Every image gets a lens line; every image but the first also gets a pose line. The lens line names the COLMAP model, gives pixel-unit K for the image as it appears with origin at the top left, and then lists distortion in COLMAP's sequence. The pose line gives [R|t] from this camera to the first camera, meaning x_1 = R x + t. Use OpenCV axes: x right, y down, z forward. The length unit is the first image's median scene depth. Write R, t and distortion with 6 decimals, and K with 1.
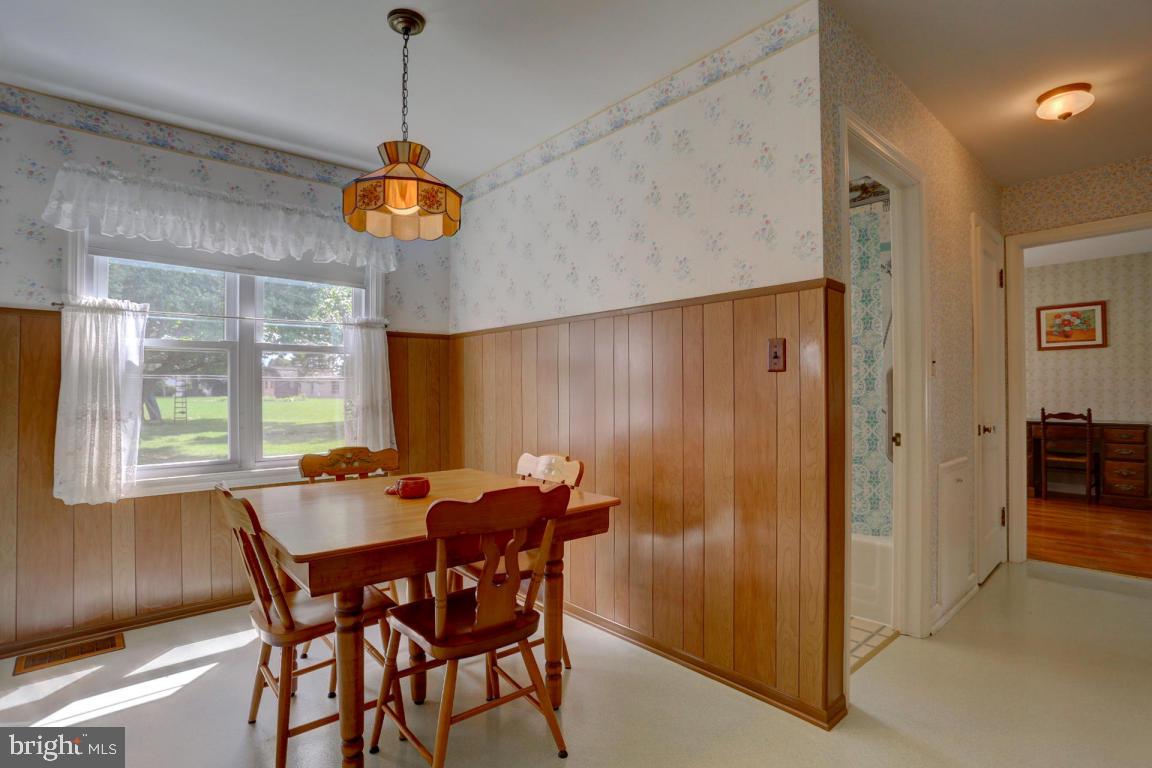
lens RADIAL K [[566.2, 0, 586.3], [0, 566.2, 387.7], [0, 0, 1]] dist [-0.058485, 0.018847]
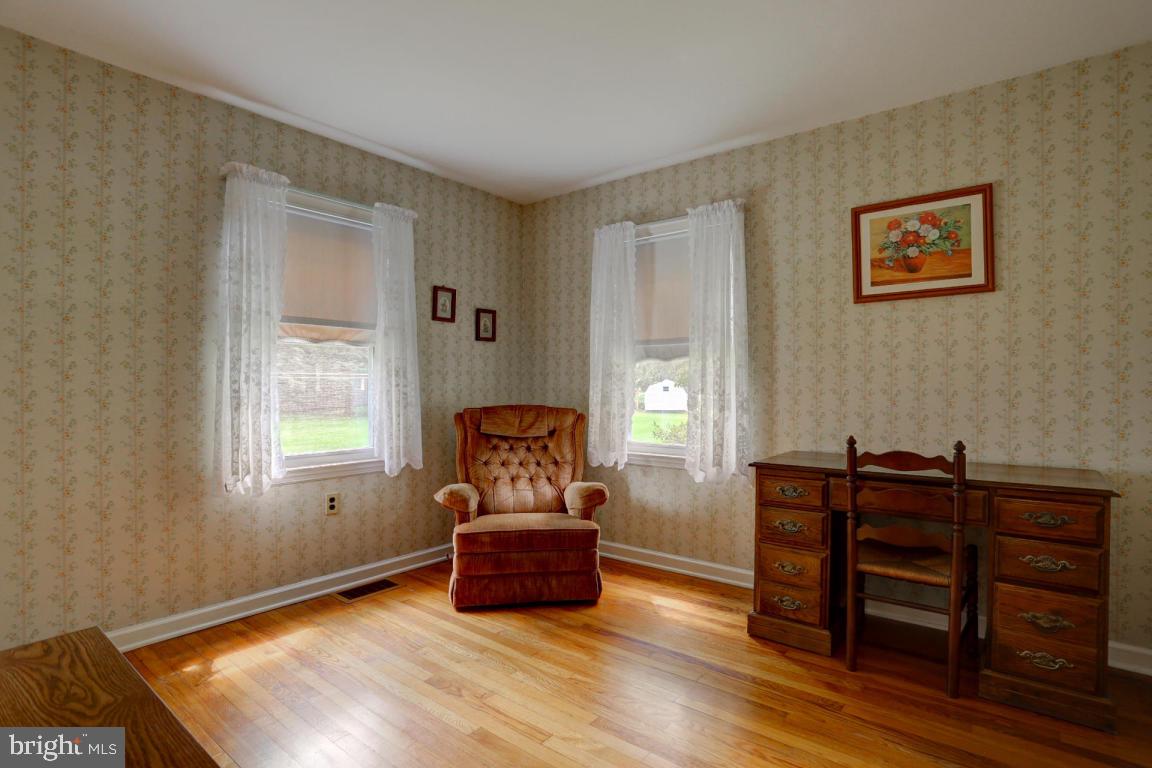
lens RADIAL K [[566.2, 0, 586.3], [0, 566.2, 387.7], [0, 0, 1]] dist [-0.058485, 0.018847]
pose [[0.985933, 0.008254, 0.166934, 0.563977], [-0.008334, 0.999965, -0.000223, 0.003912], [-0.166930, -0.001172, 0.985968, 0.622785]]
